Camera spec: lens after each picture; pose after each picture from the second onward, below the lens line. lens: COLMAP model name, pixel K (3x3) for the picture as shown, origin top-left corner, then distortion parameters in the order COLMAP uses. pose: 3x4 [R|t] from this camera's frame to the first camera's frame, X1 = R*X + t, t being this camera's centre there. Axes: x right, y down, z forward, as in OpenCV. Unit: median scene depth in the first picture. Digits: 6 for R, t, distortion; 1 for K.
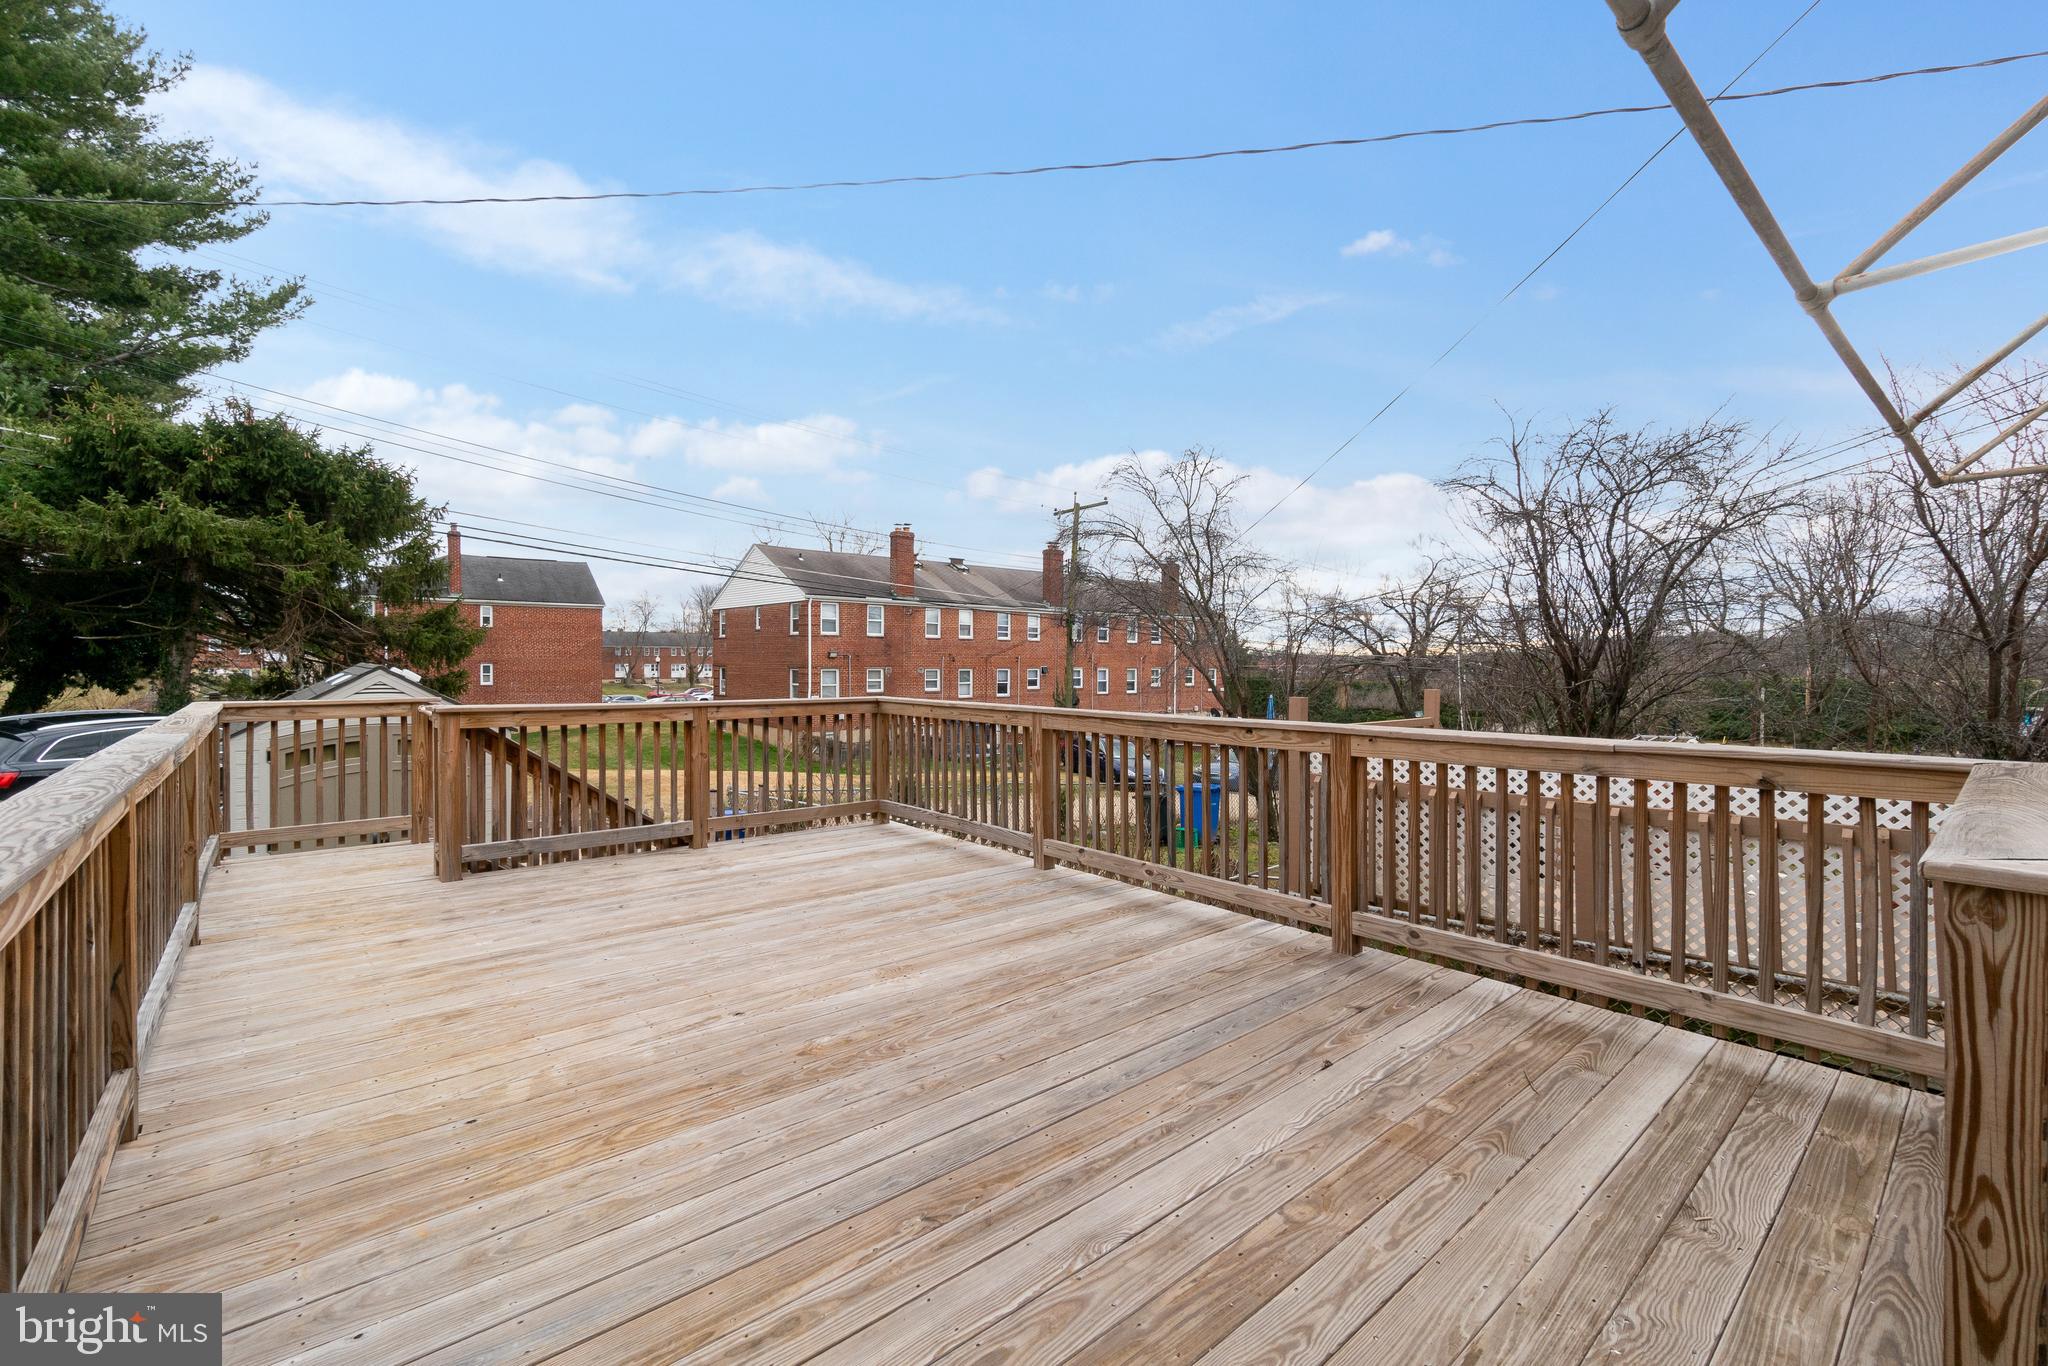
lens RADIAL K [[892.6, 0, 1012.6], [0, 892.6, 667.7], [0, 0, 1]] dist [-0.004858, -0.000508]
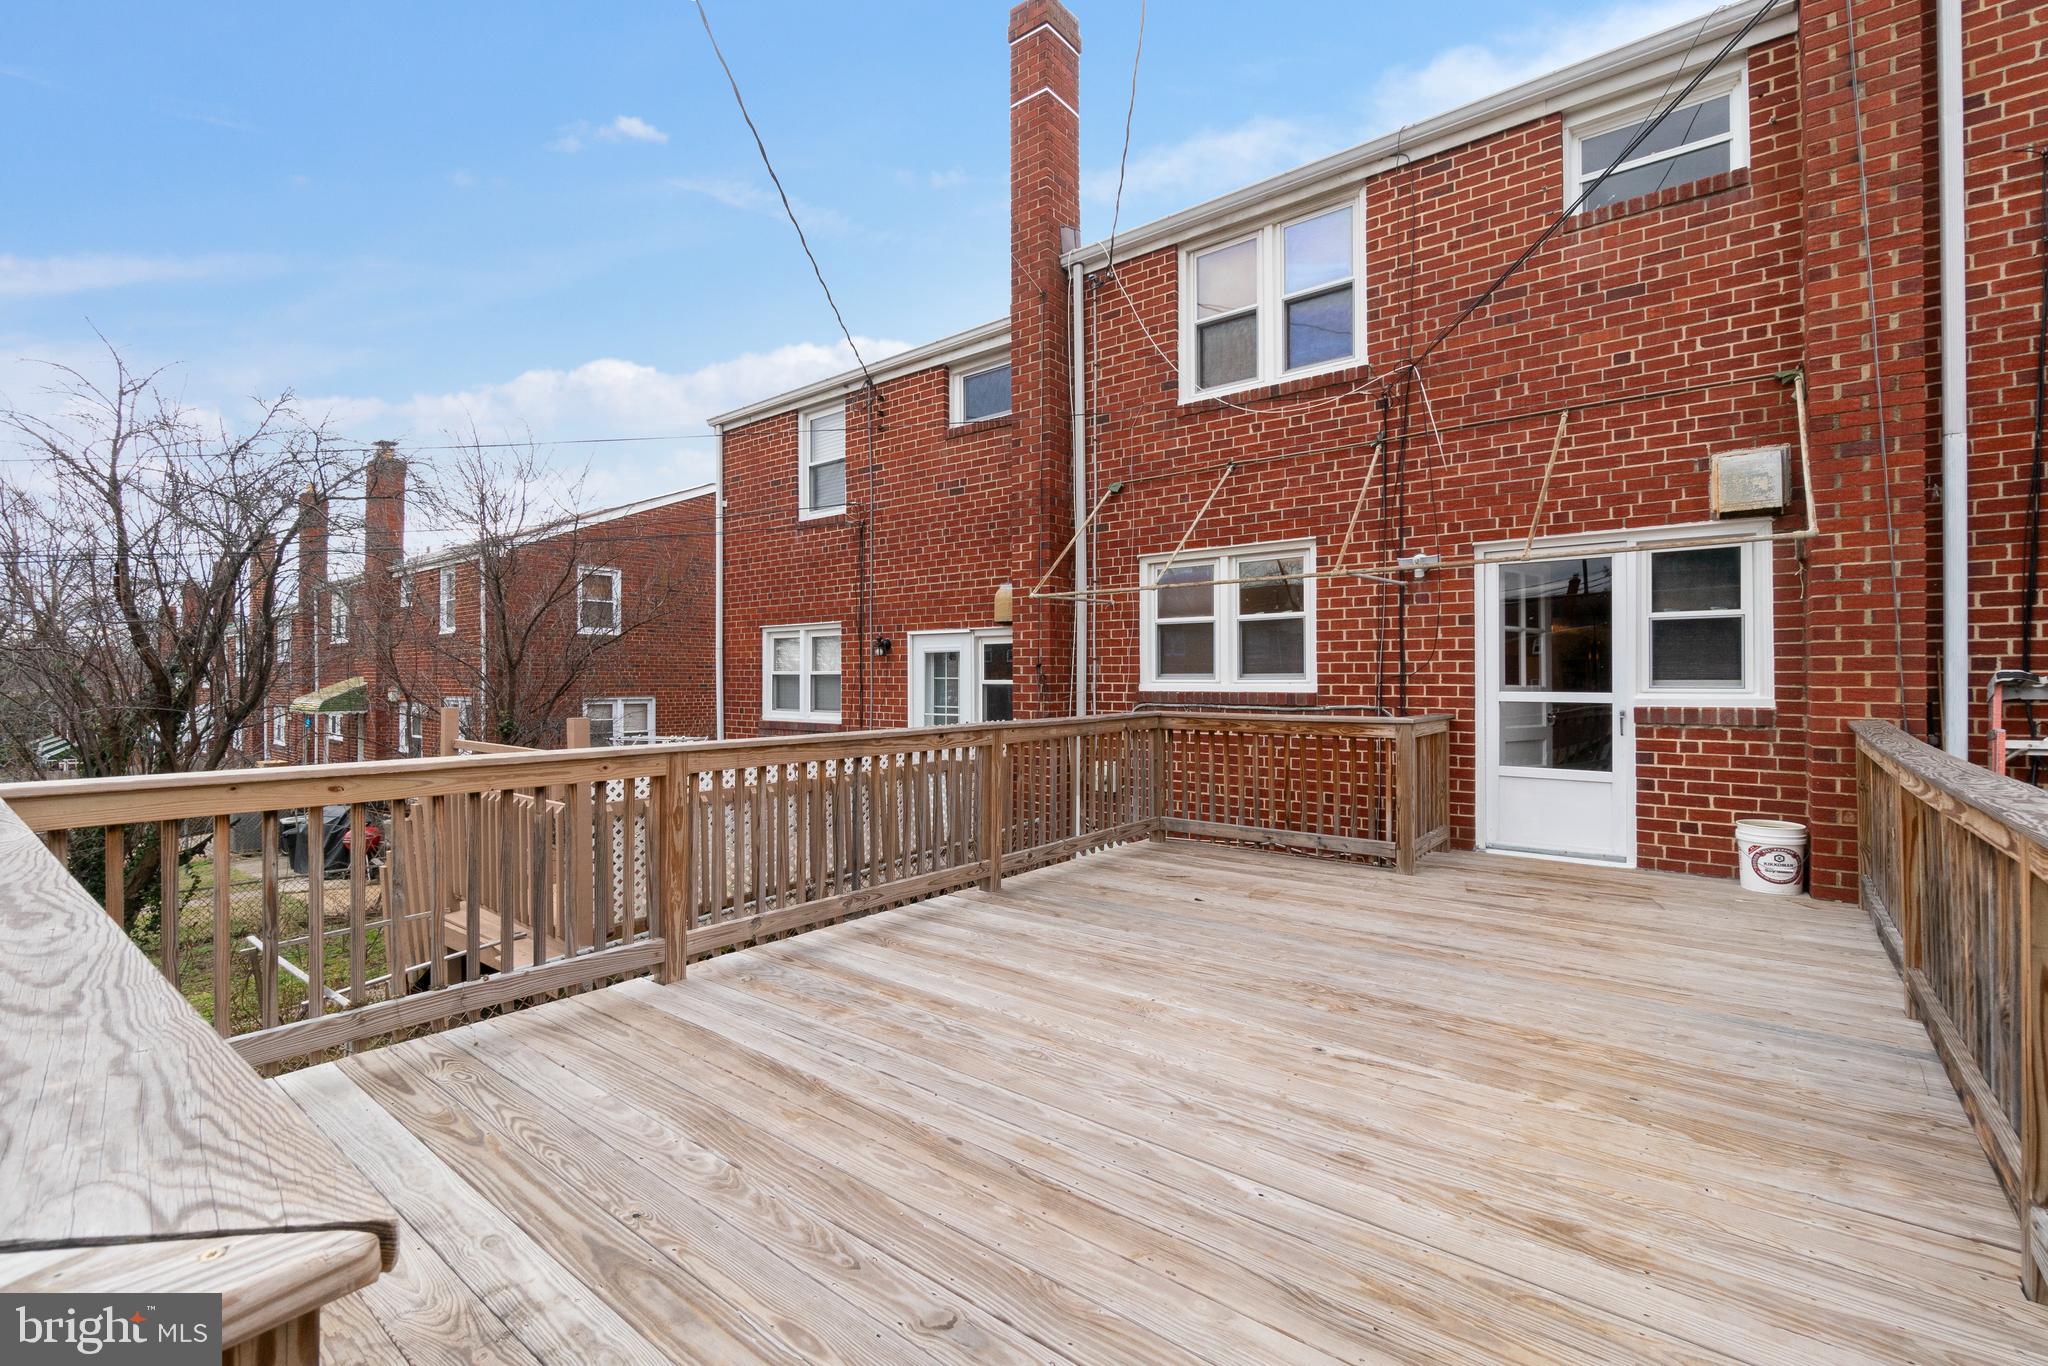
lens RADIAL K [[892.6, 0, 1018.7], [0, 892.6, 682.4], [0, 0, 1]] dist [-0.004858, -0.000508]
pose [[-0.198395, -0.006193, 0.980102, -1.087379], [0.007198, 0.999944, 0.007775, -0.008544], [-0.980096, 0.008597, -0.198340, 1.393894]]
